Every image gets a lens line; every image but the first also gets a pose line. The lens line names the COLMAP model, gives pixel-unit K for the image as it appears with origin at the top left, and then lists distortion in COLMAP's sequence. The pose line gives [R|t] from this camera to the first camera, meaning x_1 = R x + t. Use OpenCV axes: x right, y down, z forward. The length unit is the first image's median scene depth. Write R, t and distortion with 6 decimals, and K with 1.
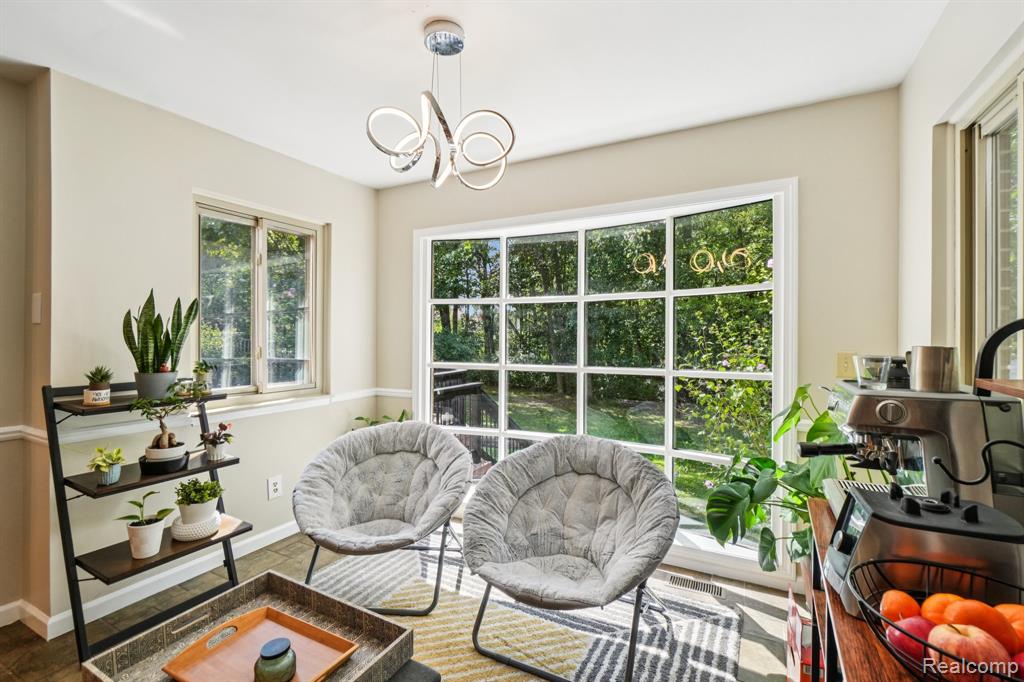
lens RADIAL K [[453.5, 0, 510.7], [0, 453.5, 342.1], [0, 0, 1]] dist [-0.000612, 0.000069]
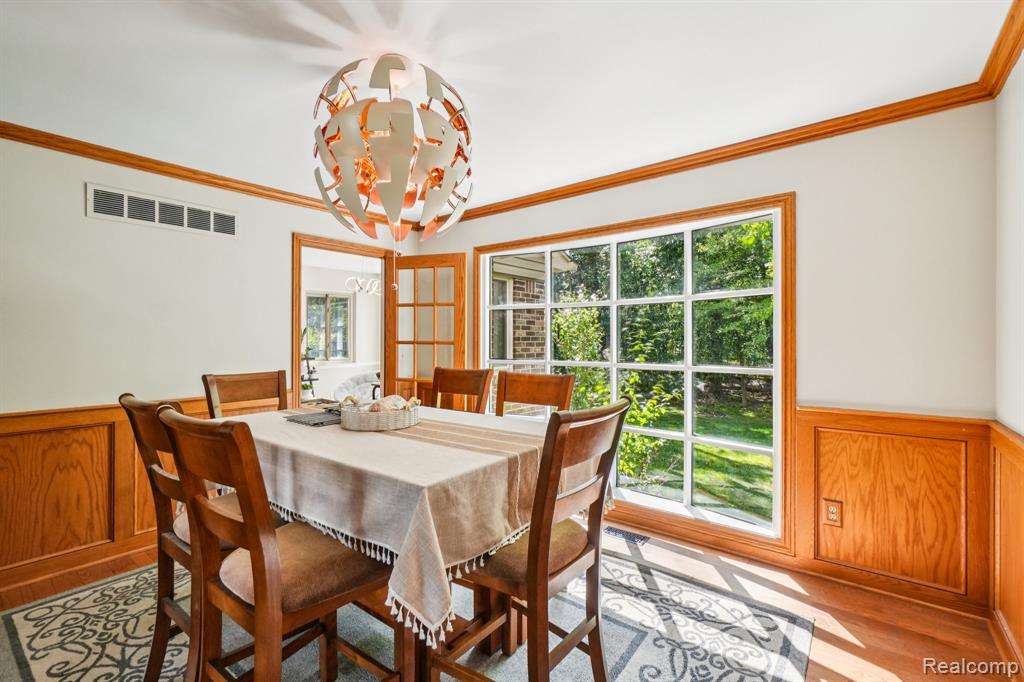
lens RADIAL K [[453.5, 0, 506.9], [0, 453.5, 340.4], [0, 0, 1]] dist [-0.000612, 0.000069]
pose [[0.984171, -0.001571, -0.177212, 1.061910], [0.000280, 0.999973, -0.007309, 0.016978], [0.177219, 0.007144, 0.984145, -1.591231]]
